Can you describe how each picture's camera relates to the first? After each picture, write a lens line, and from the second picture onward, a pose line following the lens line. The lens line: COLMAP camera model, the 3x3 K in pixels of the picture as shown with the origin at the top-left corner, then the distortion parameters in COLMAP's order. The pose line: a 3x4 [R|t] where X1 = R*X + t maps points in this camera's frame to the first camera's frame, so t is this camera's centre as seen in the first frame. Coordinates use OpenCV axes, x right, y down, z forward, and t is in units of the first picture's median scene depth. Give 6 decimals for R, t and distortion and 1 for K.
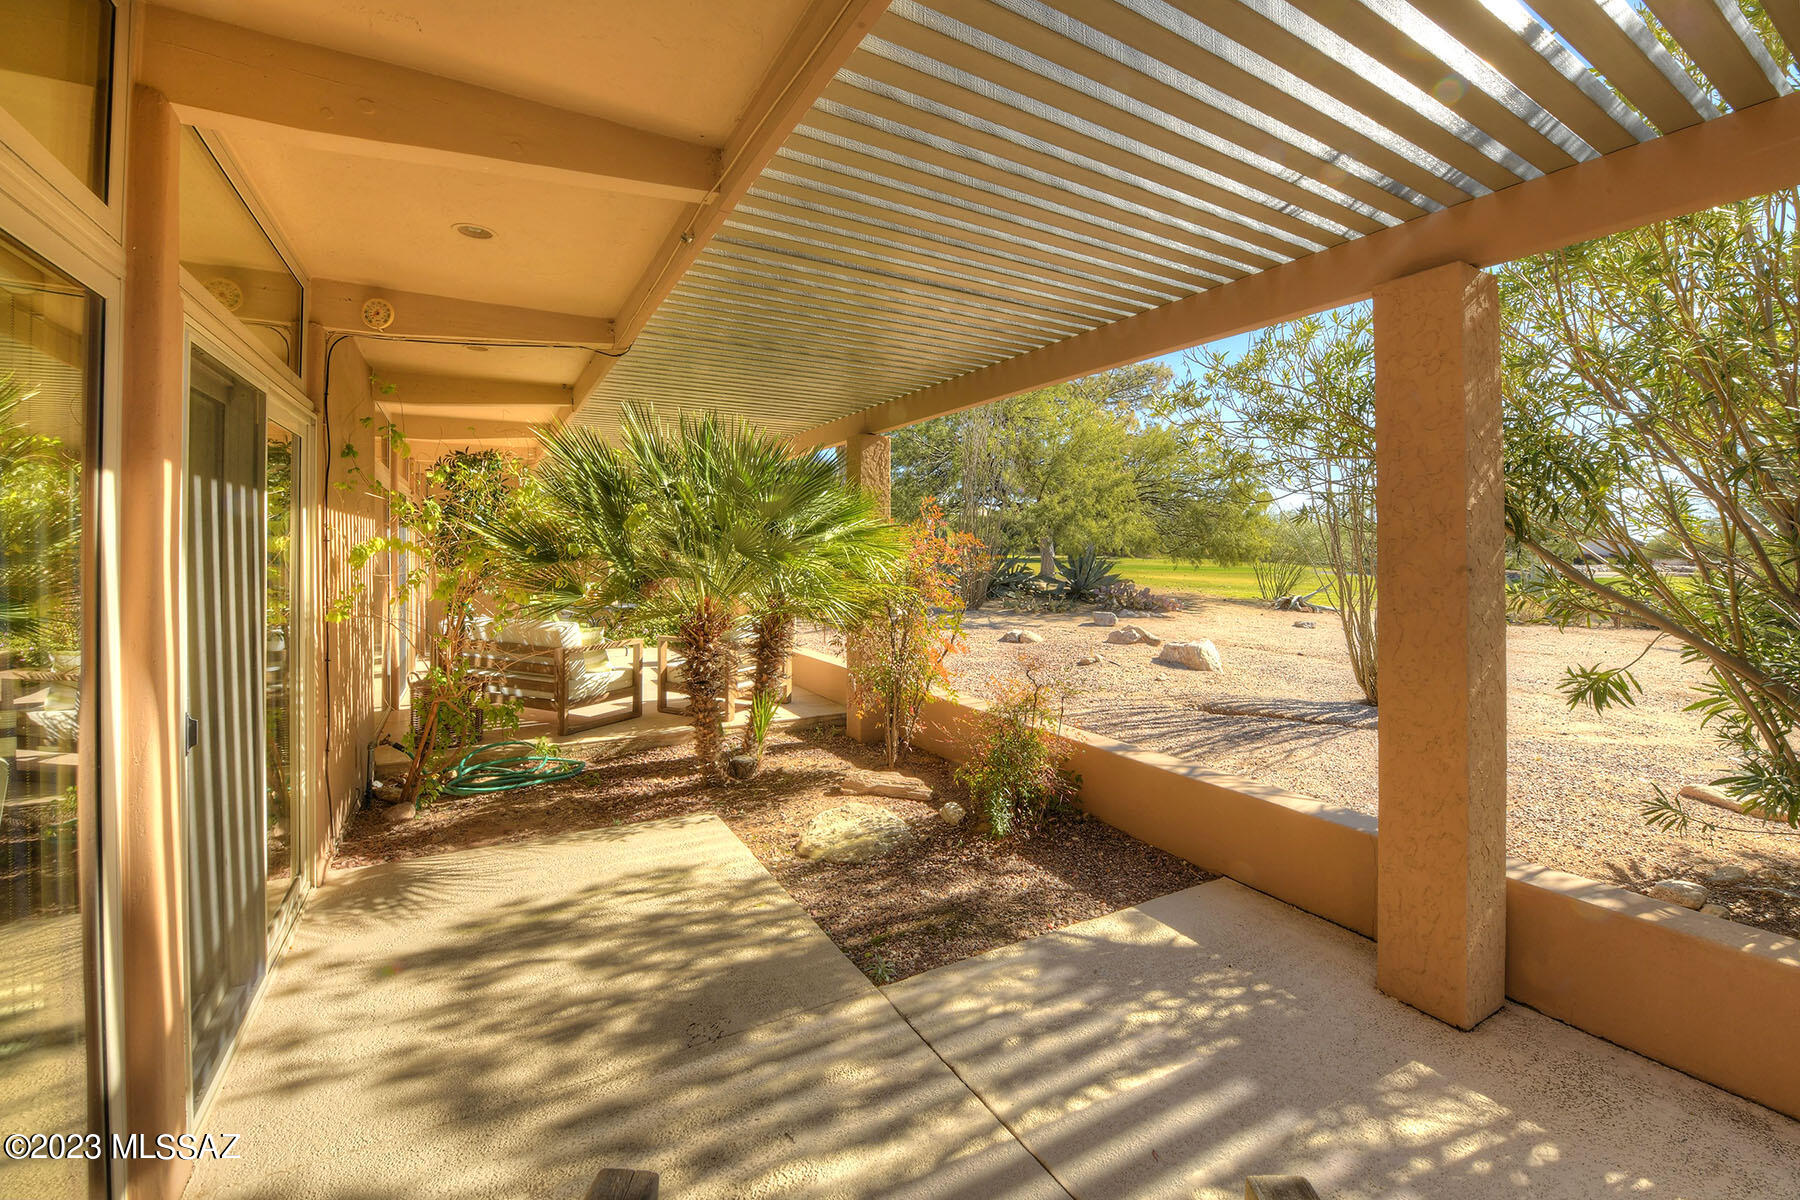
lens RADIAL K [[751.5, 0, 907.5], [0, 751.5, 539.7], [0, 0, 1]] dist [-0.003060, -0.010010]
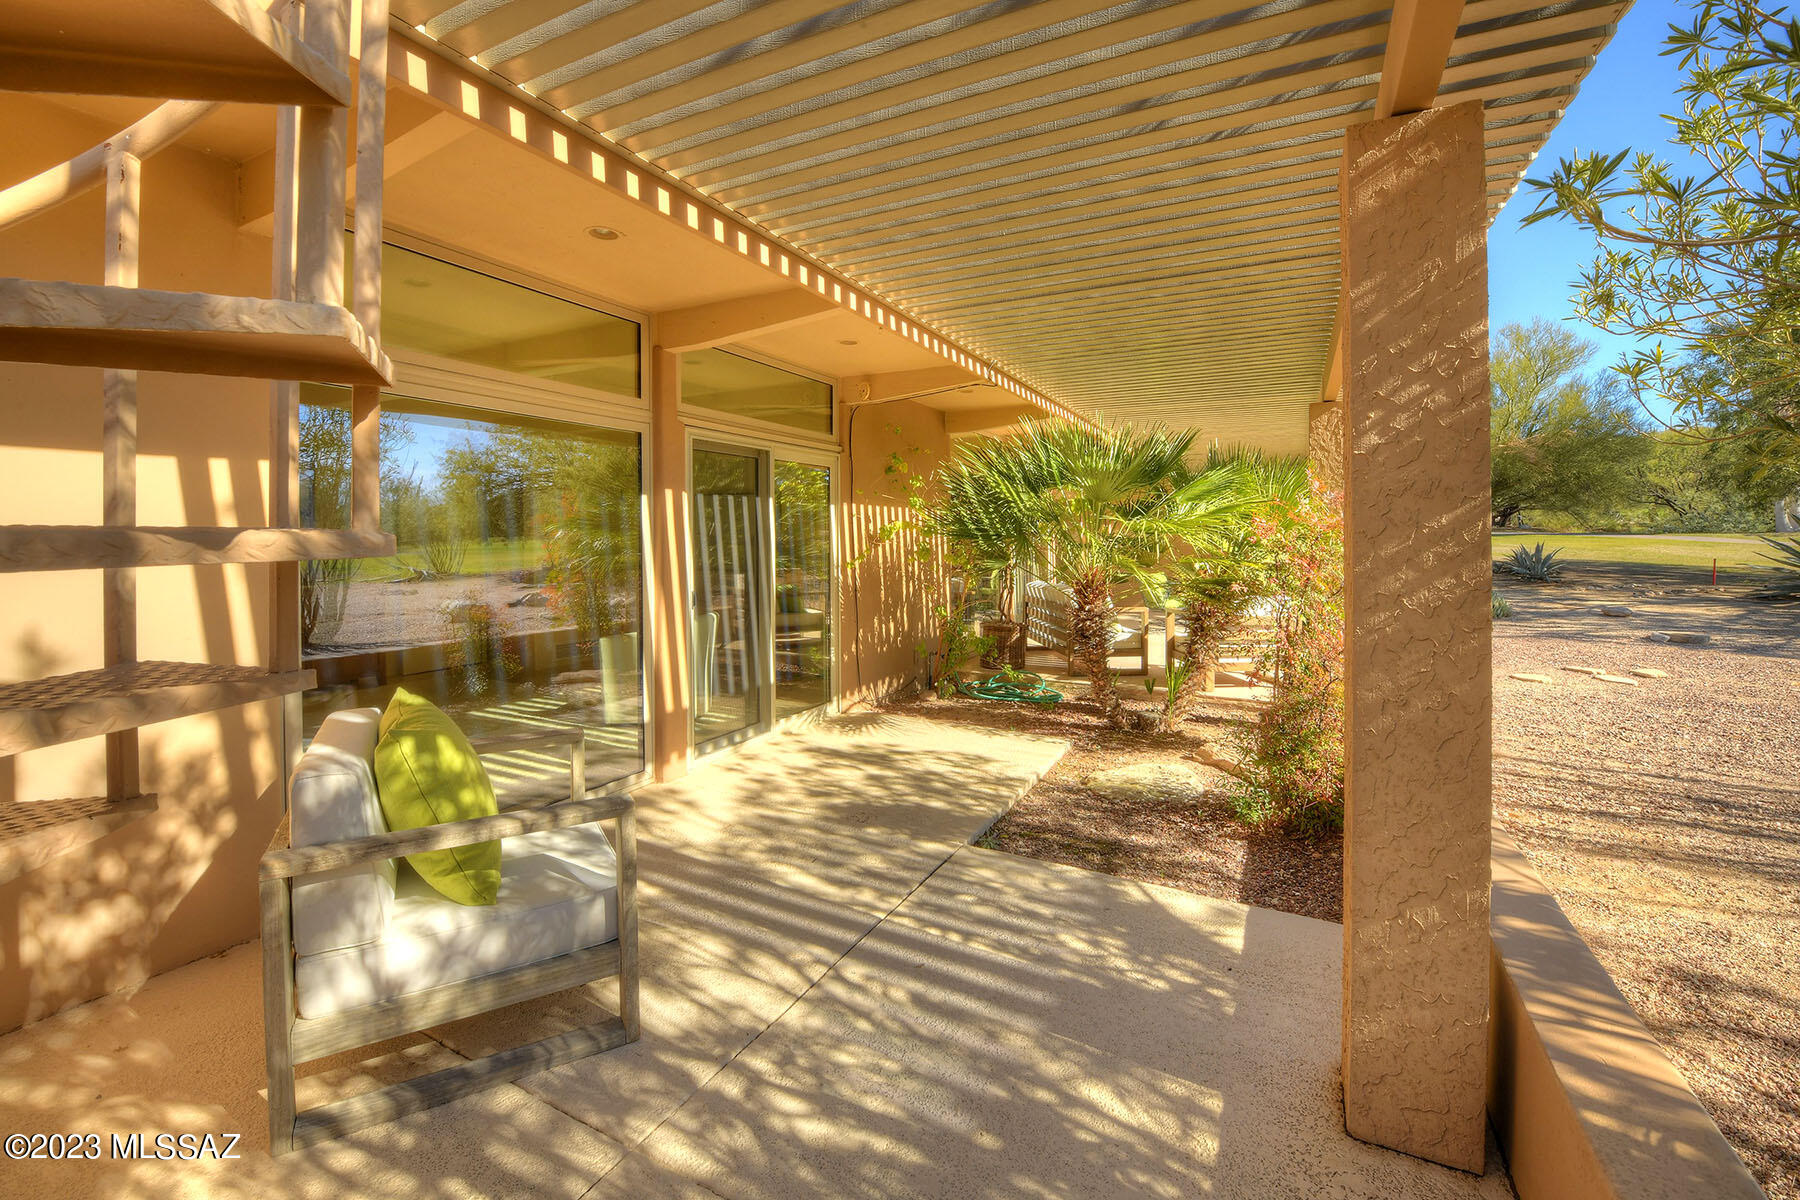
lens RADIAL K [[751.5, 0, 907.5], [0, 751.5, 539.7], [0, 0, 1]] dist [-0.003060, -0.010010]
pose [[0.542326, 0.005358, -0.840151, 1.061704], [0.009334, 0.999880, 0.012403, 0.027341], [0.840116, -0.014569, 0.542211, 0.192117]]
